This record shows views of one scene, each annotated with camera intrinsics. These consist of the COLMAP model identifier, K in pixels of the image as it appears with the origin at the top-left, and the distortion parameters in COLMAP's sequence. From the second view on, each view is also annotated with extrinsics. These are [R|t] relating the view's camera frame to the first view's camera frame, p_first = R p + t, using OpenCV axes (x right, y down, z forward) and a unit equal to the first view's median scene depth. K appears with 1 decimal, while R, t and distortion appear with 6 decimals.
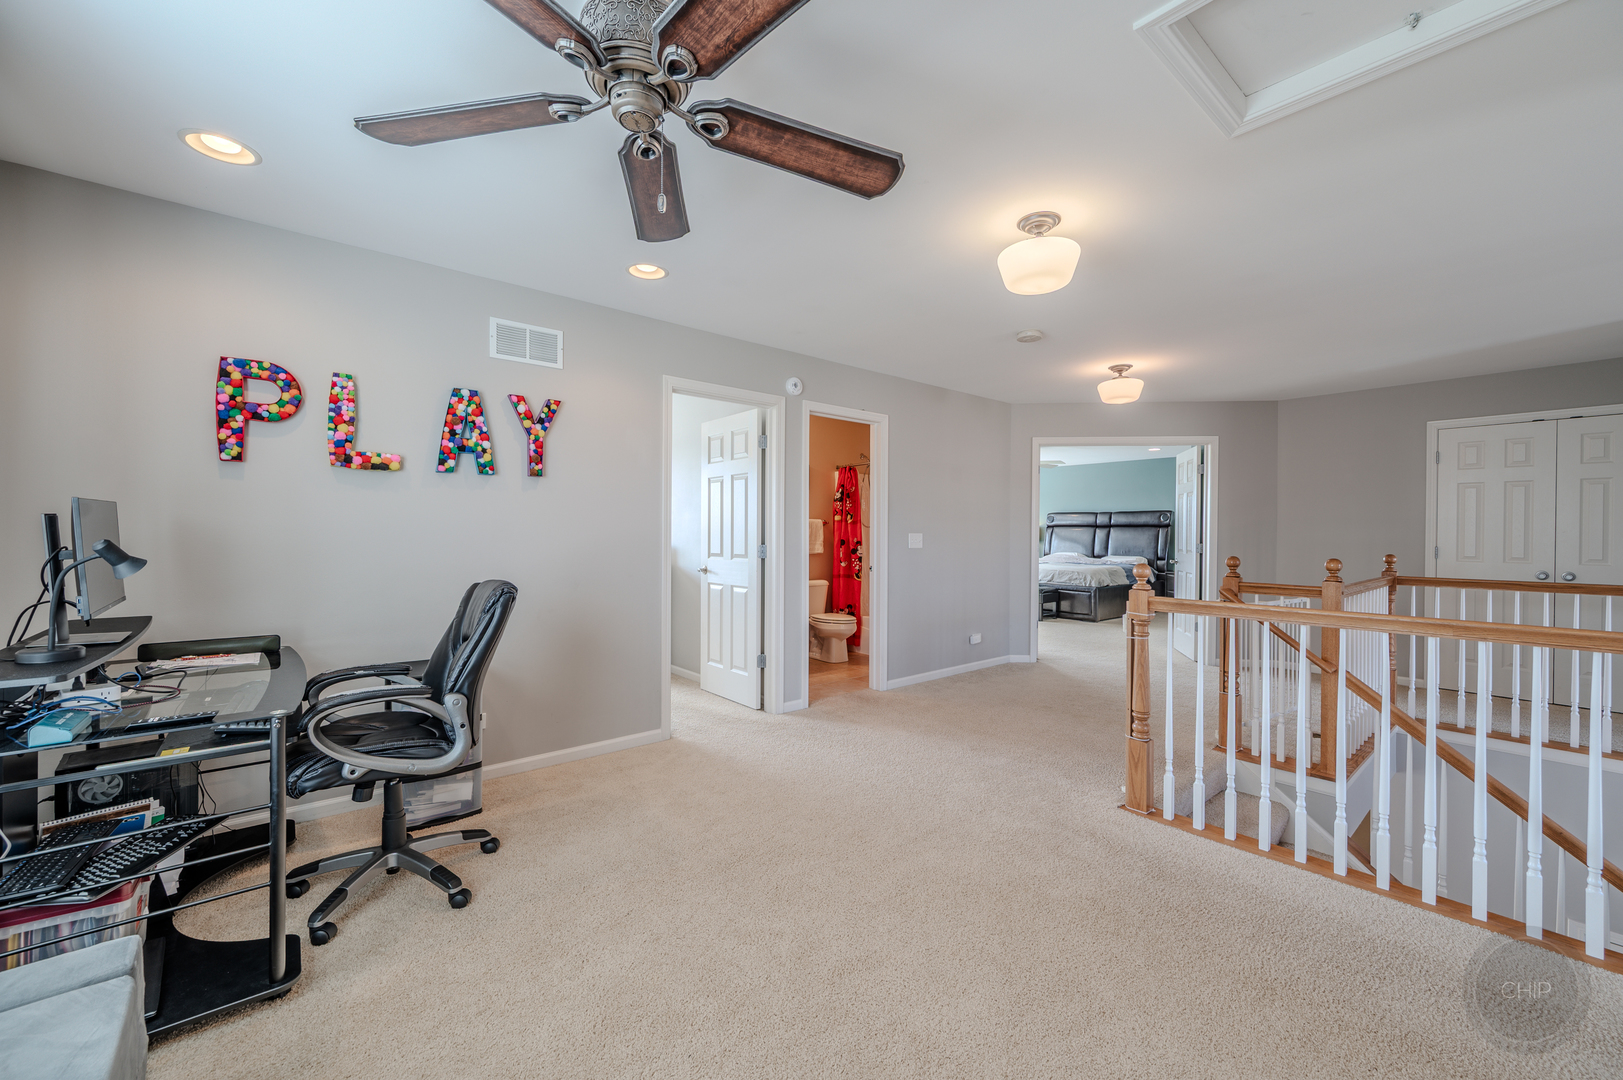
lens RADIAL K [[648.8, 0, 819.7], [0, 648.8, 546.5], [0, 0, 1]] dist [0.007726, -0.002161]
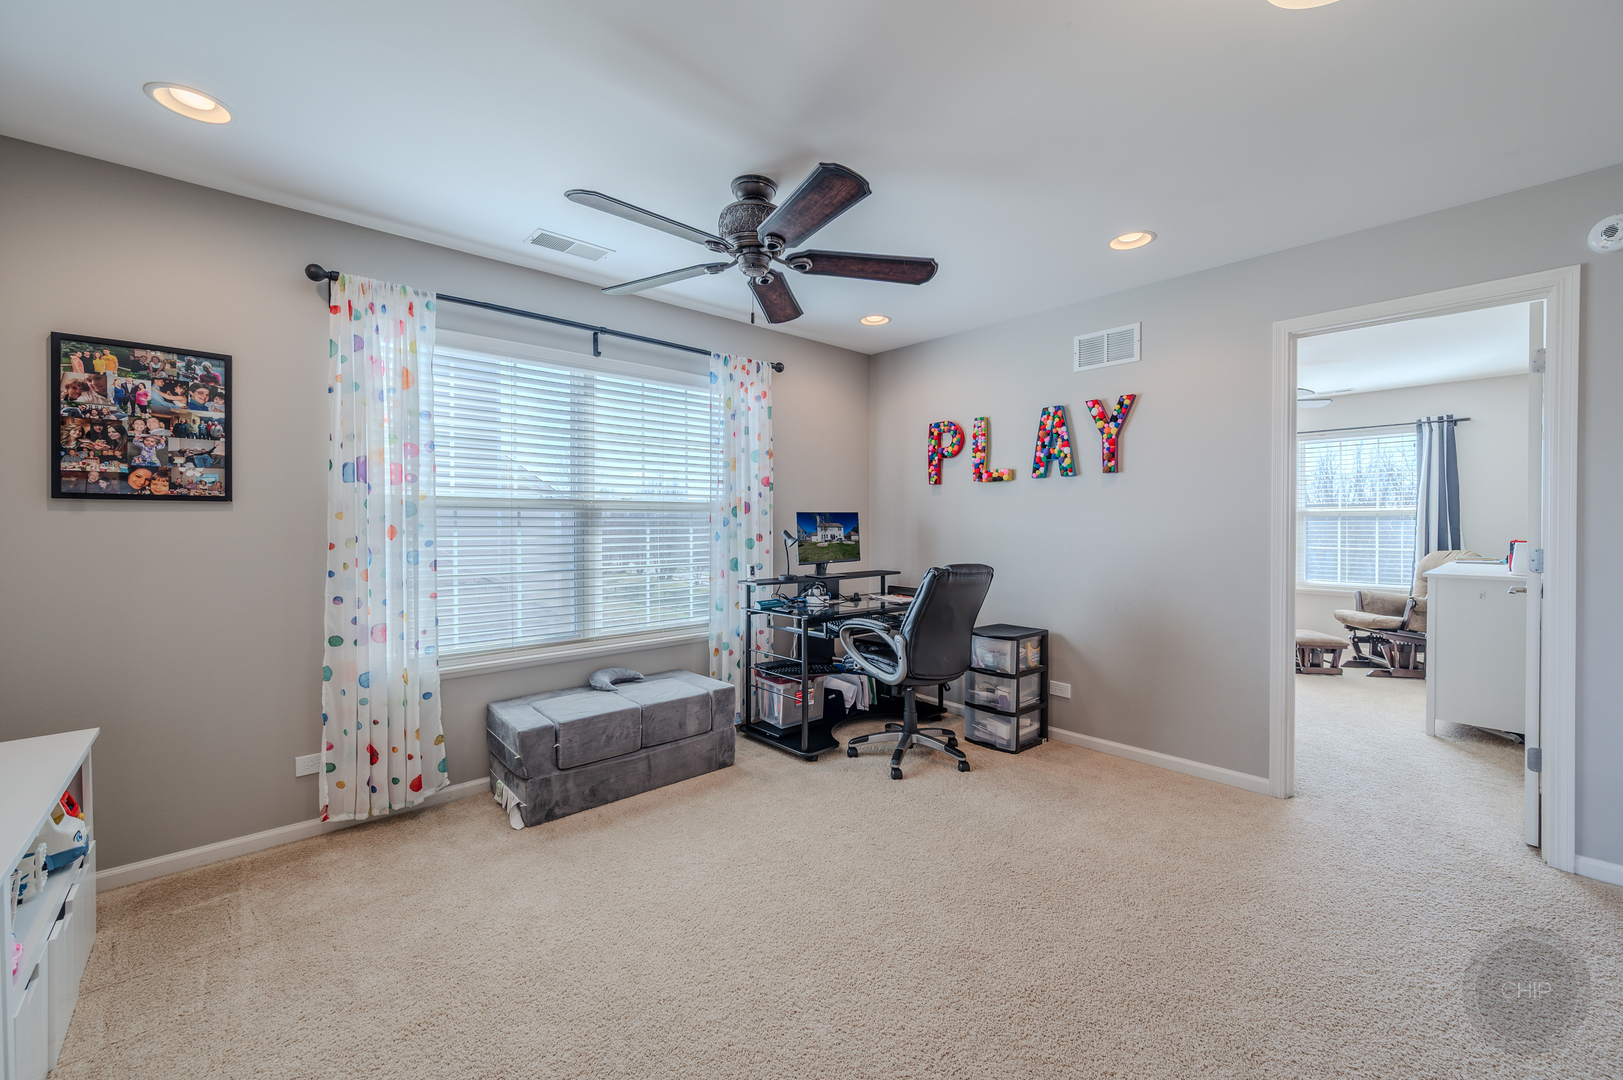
lens RADIAL K [[648.8, 0, 804.6], [0, 648.8, 532.6], [0, 0, 1]] dist [0.007726, -0.002161]
pose [[0.008381, 0.009653, -0.999918, 0.654299], [-0.022539, 0.999701, 0.009462, -0.011815], [0.999711, 0.022458, 0.008596, 0.546382]]
